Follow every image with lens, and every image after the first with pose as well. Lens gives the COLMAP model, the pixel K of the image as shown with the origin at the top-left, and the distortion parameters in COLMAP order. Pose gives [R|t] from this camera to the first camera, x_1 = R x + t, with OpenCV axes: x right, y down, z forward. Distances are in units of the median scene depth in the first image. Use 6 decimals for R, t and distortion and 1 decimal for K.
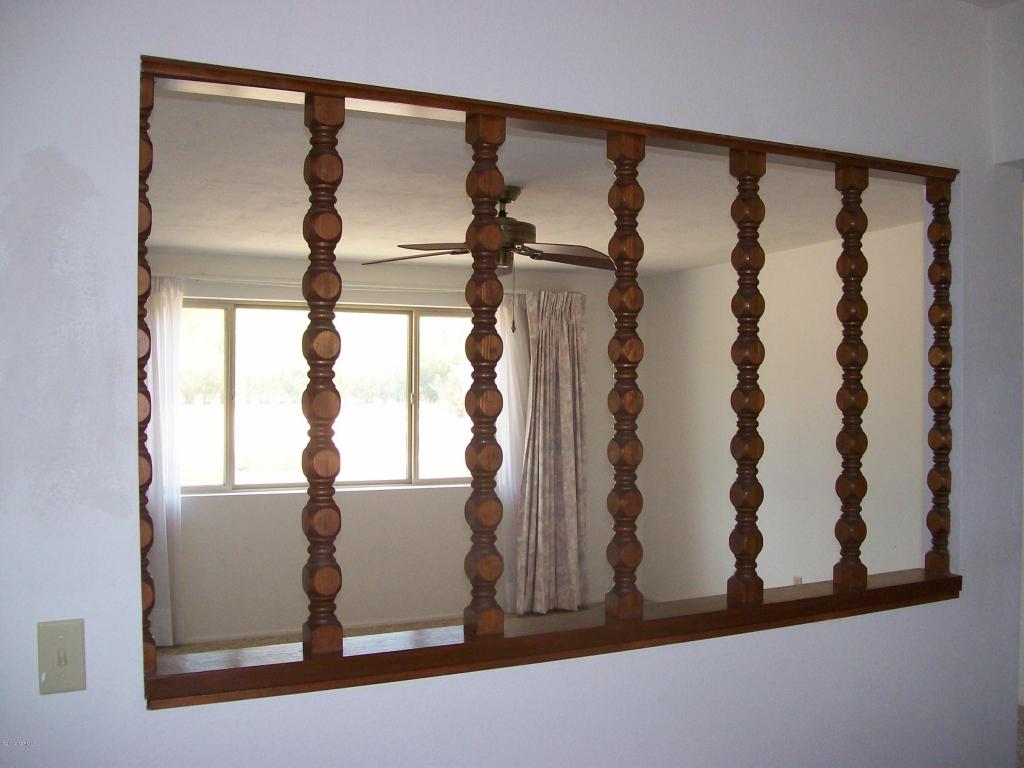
lens RADIAL K [[1120.4, 0, 512.0], [0, 1120.4, 384.0], [0, 0, 1]] dist [-0.159354, -0.002598]
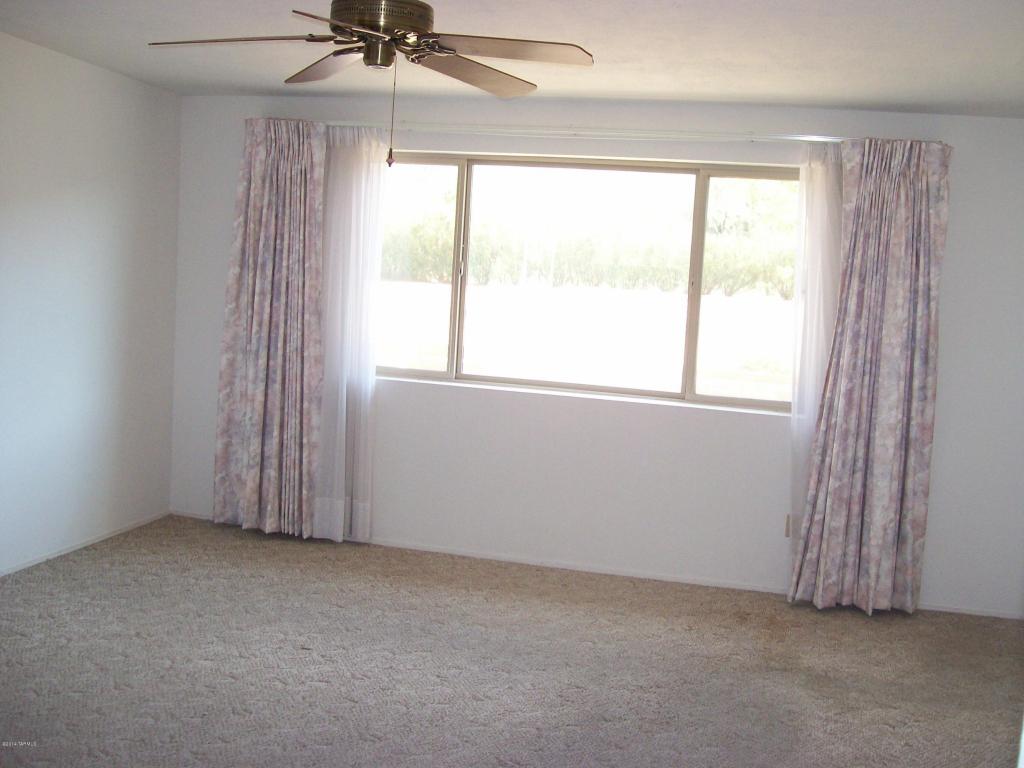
lens RADIAL K [[1120.4, 0, 512.0], [0, 1120.4, 384.0], [0, 0, 1]] dist [-0.159354, -0.002598]
pose [[0.714754, 0.113774, -0.690060, 0.345322], [-0.053503, 0.992683, 0.108252, 0.003391], [0.697327, -0.040453, 0.715611, 0.377734]]
